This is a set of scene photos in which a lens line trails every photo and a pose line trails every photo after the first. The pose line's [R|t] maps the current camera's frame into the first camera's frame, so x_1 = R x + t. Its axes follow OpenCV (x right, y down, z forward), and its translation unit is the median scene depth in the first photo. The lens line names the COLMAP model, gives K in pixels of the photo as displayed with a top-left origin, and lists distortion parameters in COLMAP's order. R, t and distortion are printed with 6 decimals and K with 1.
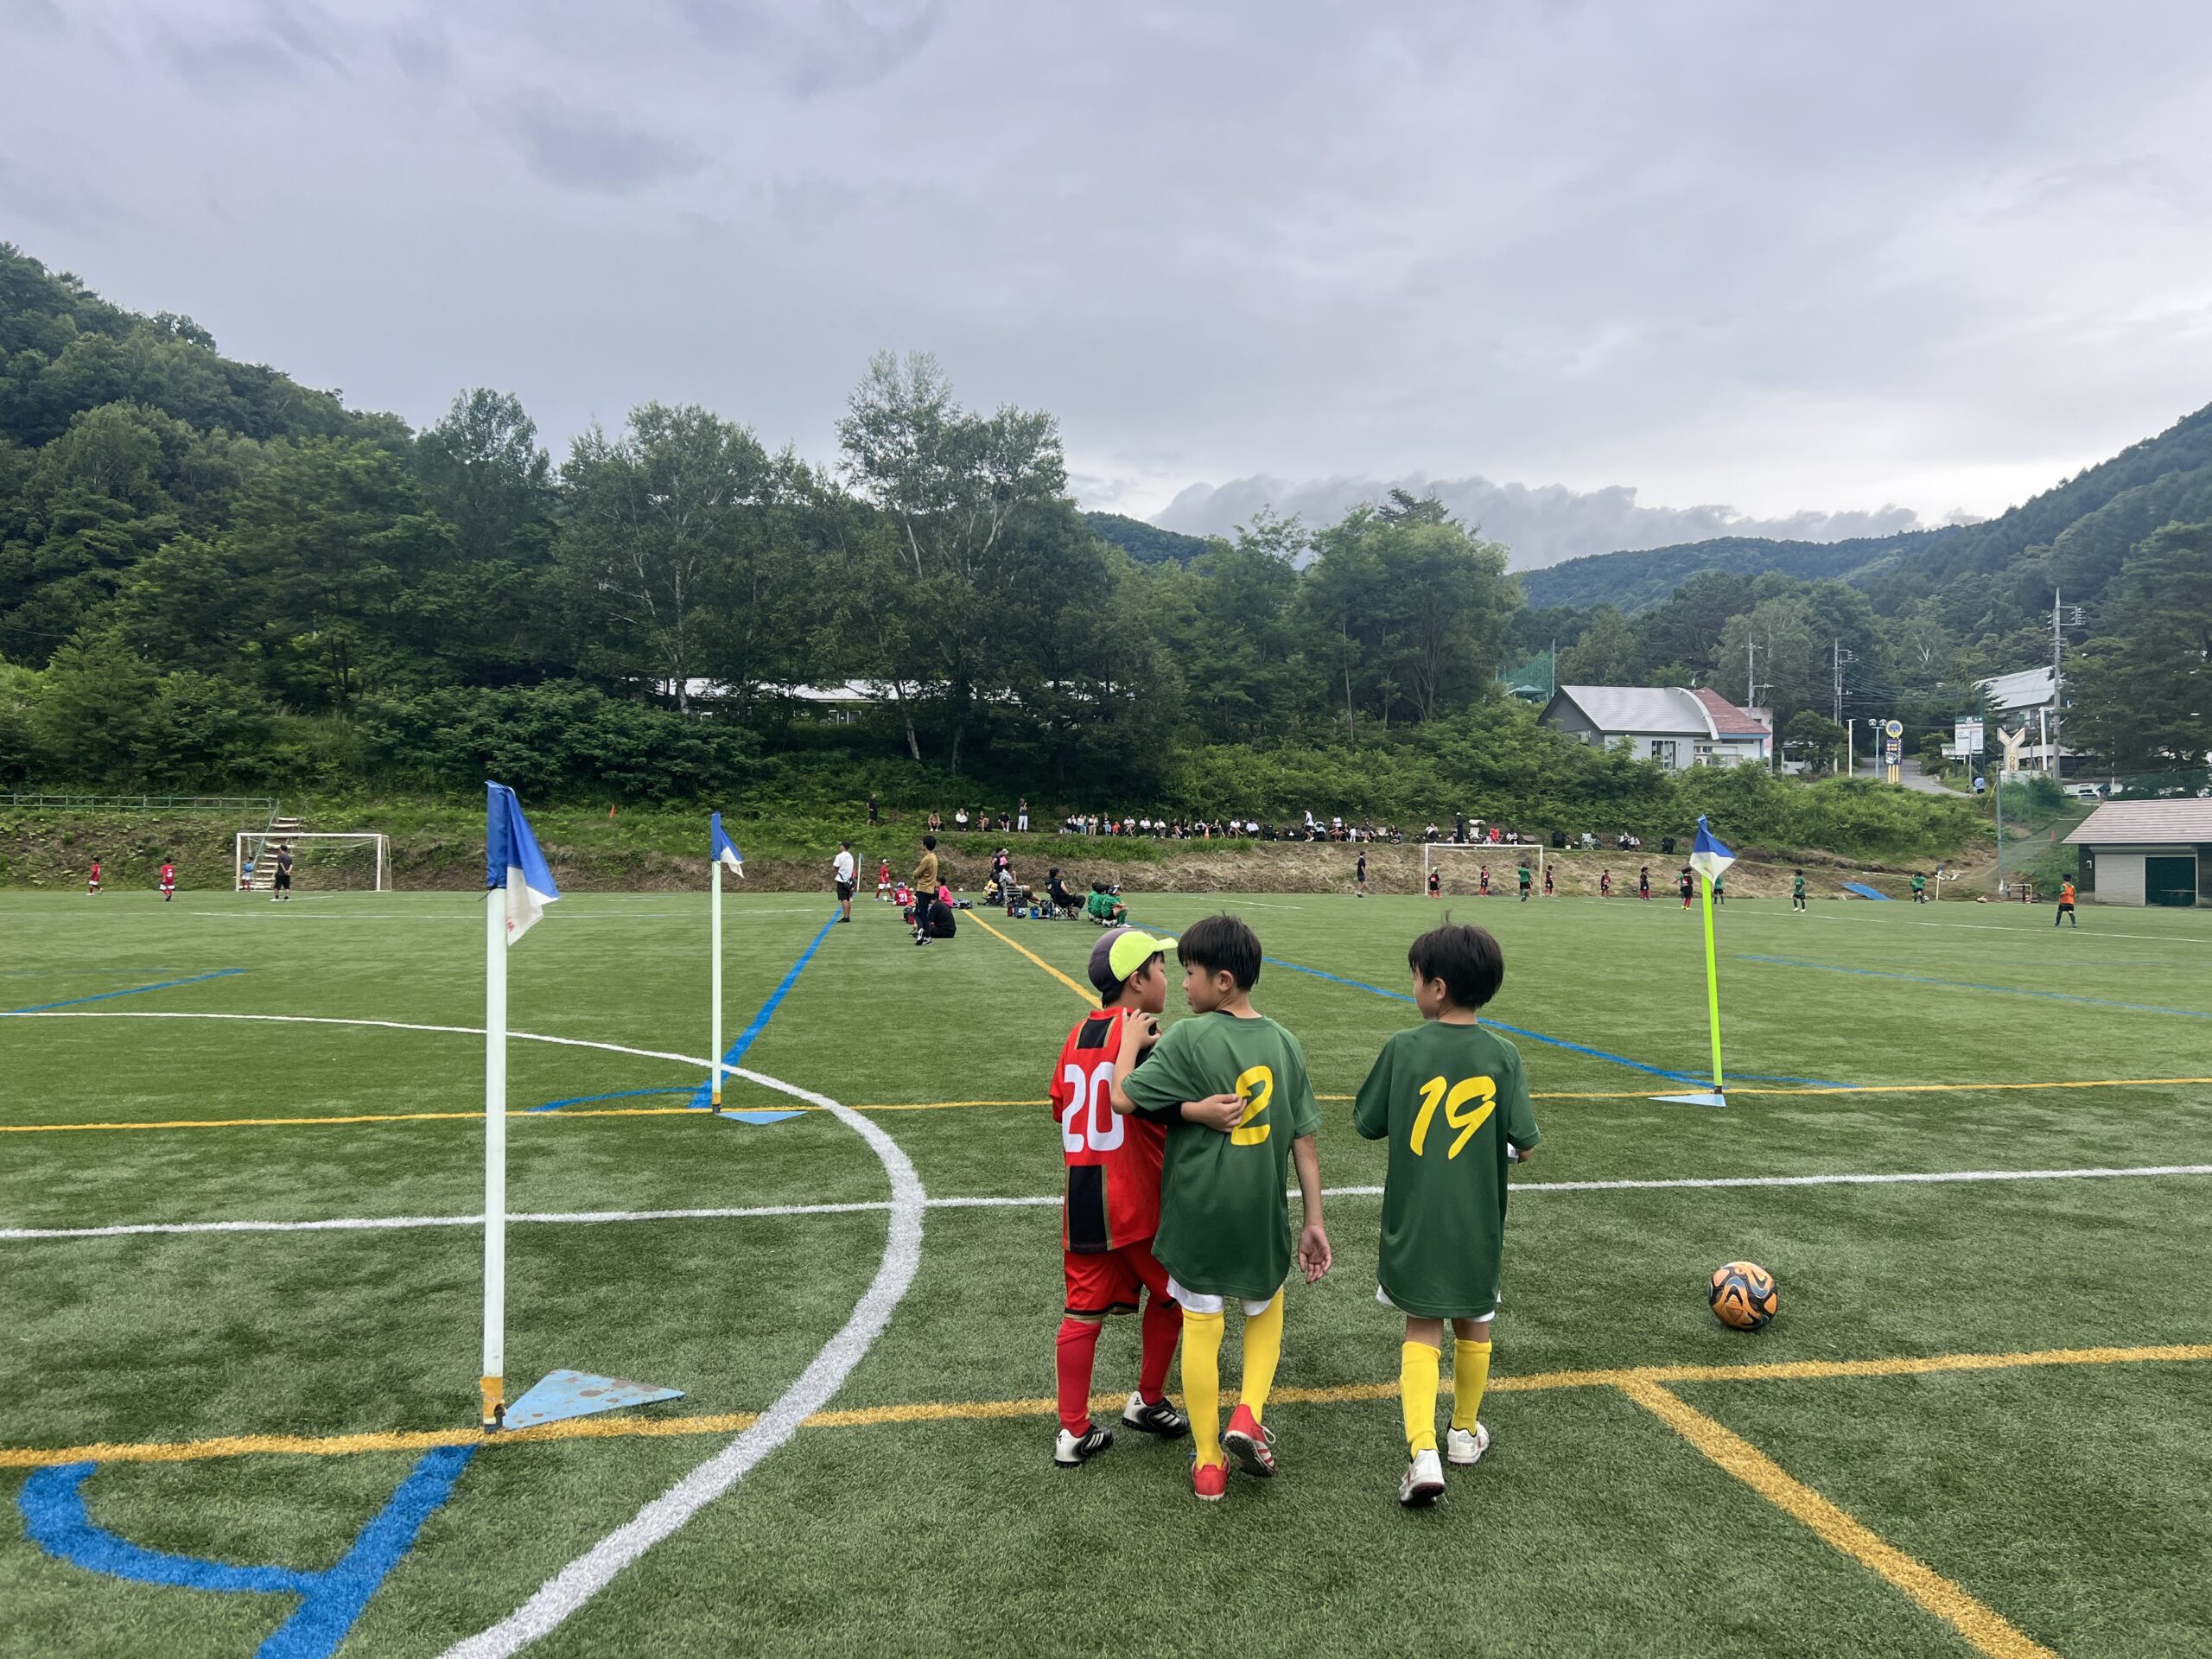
lens RADIAL K [[1648.5, 0, 1103.2], [0, 1648.5, 826.9], [0, 0, 1]] dist [0.004387, -0.008742]
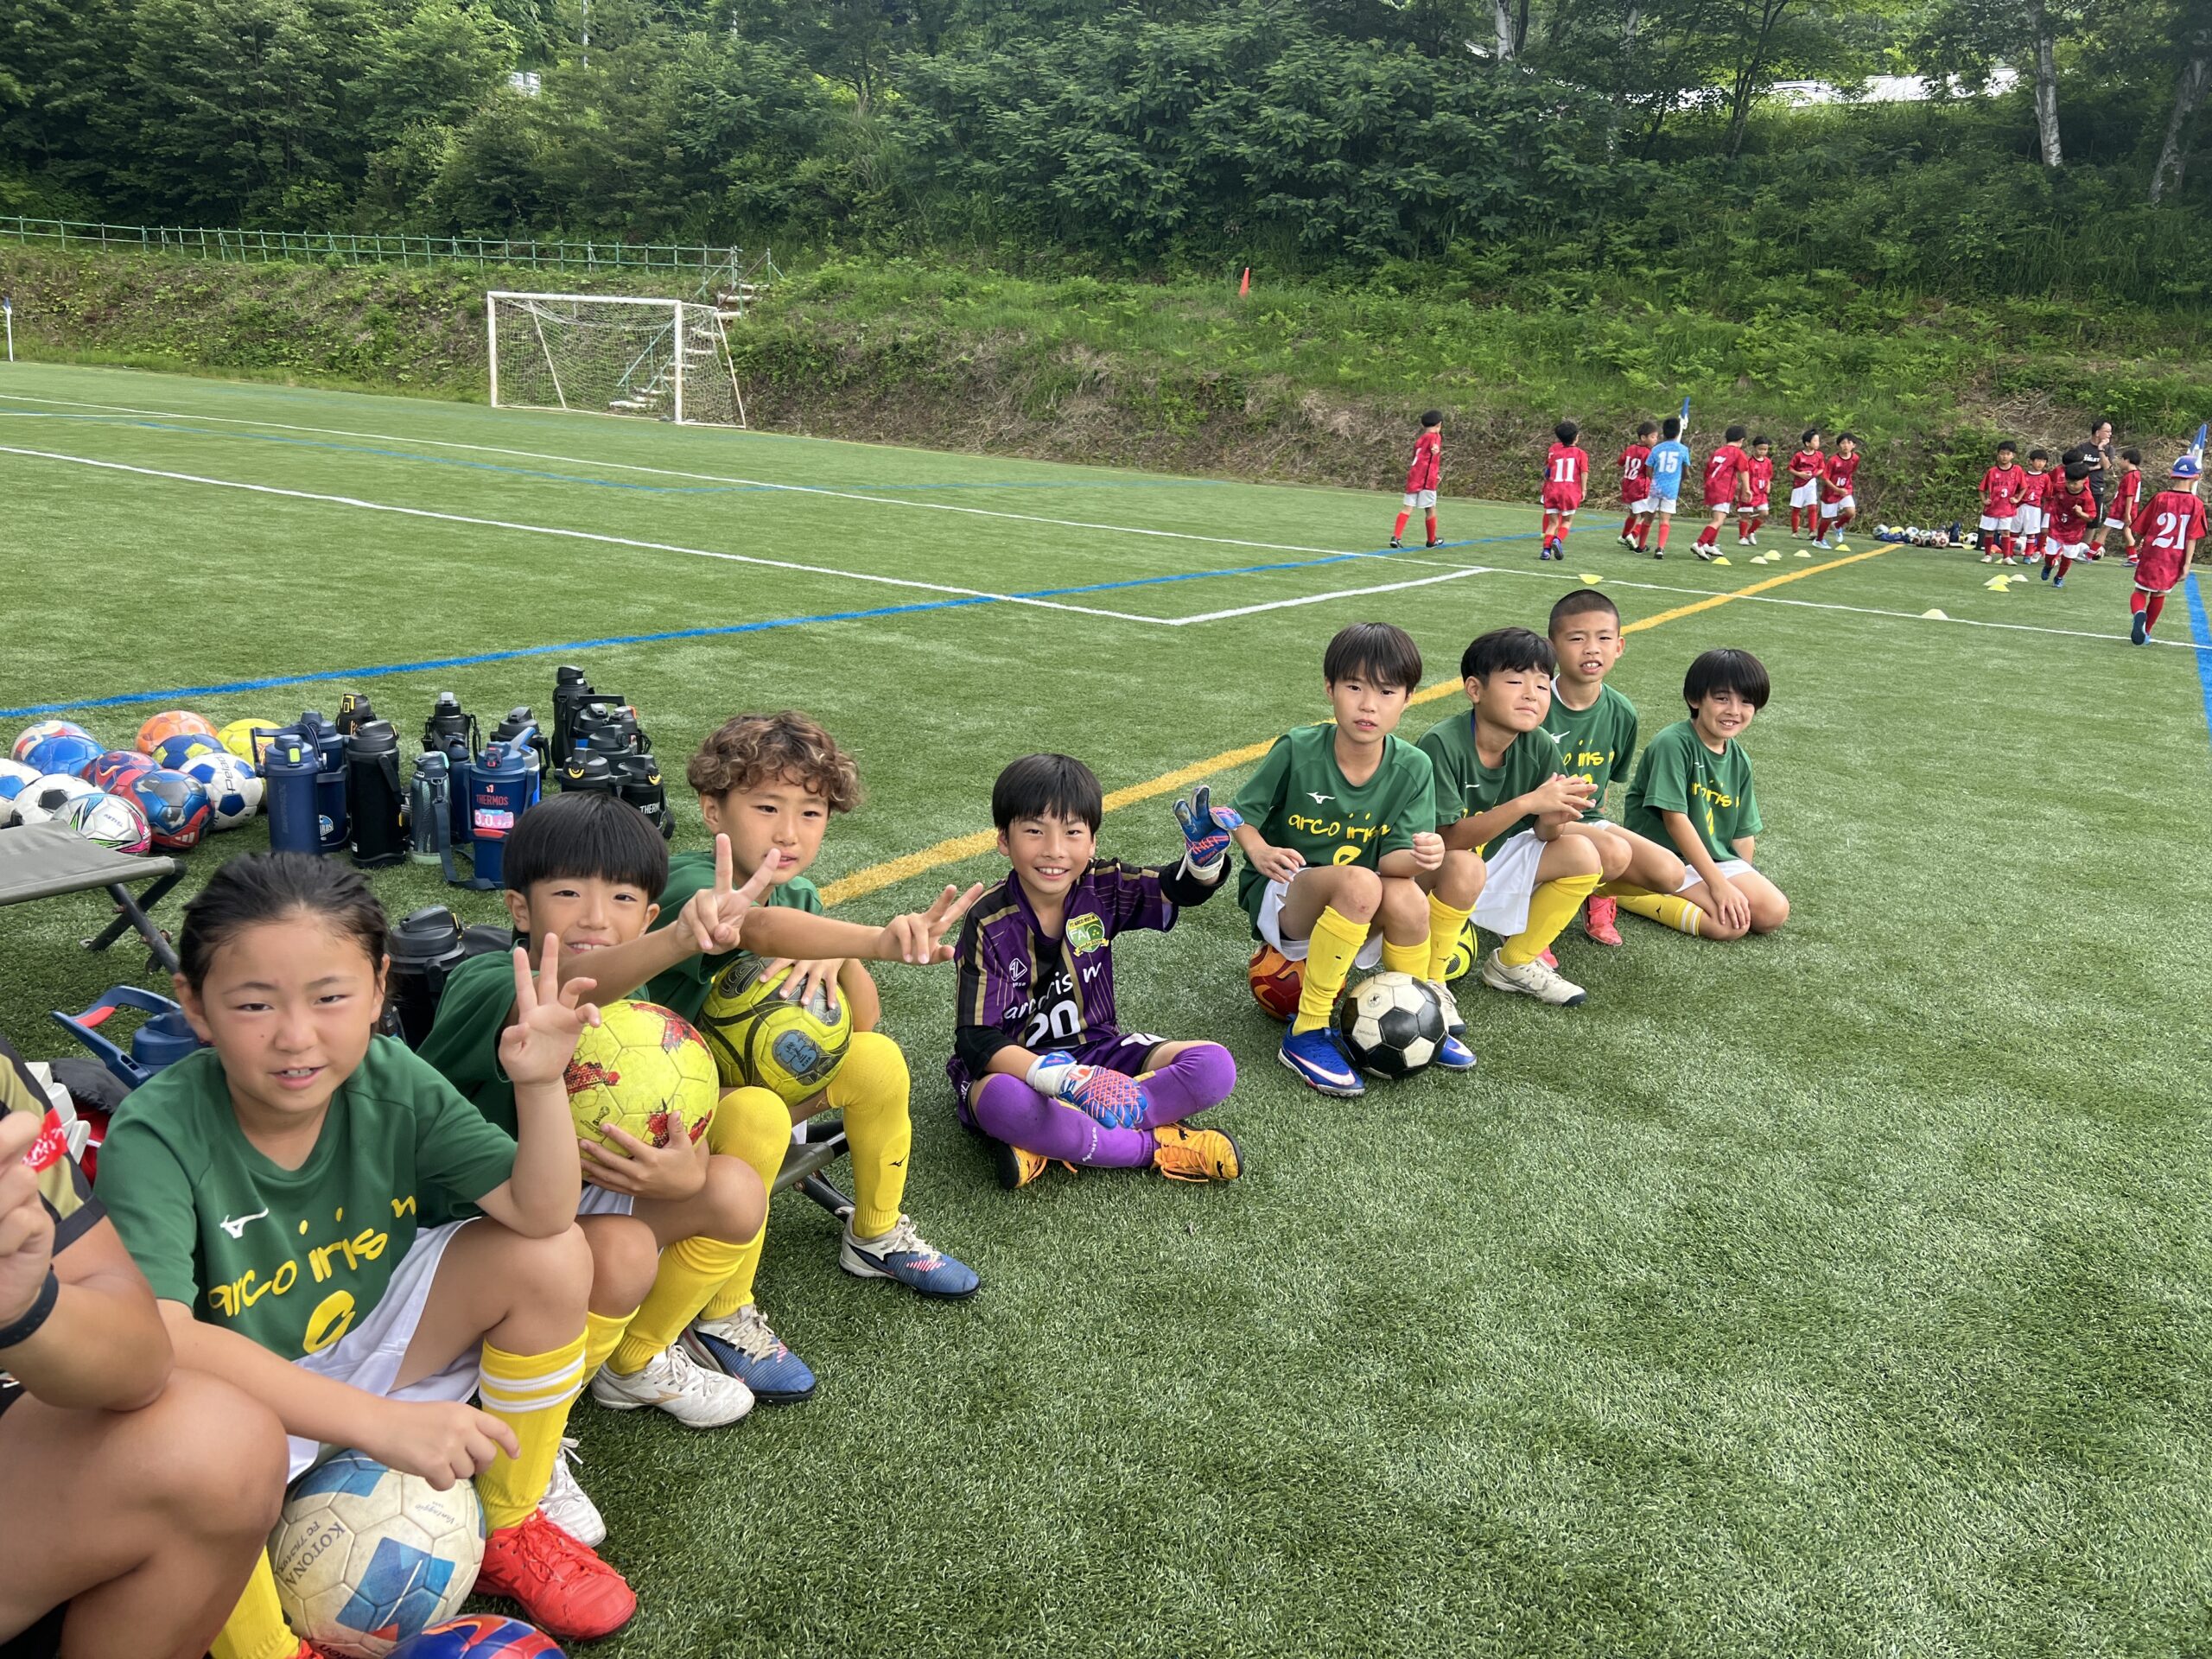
lens RADIAL K [[1648.5, 0, 1106.8], [0, 1648.5, 830.6], [0, 0, 1]] dist [0.004387, -0.008742]
pose [[0.765143, 0.213079, -0.607580, -0.017152], [-0.042780, 0.958391, 0.282234, 0.008549], [0.642438, -0.189957, 0.742422, 0.593454]]
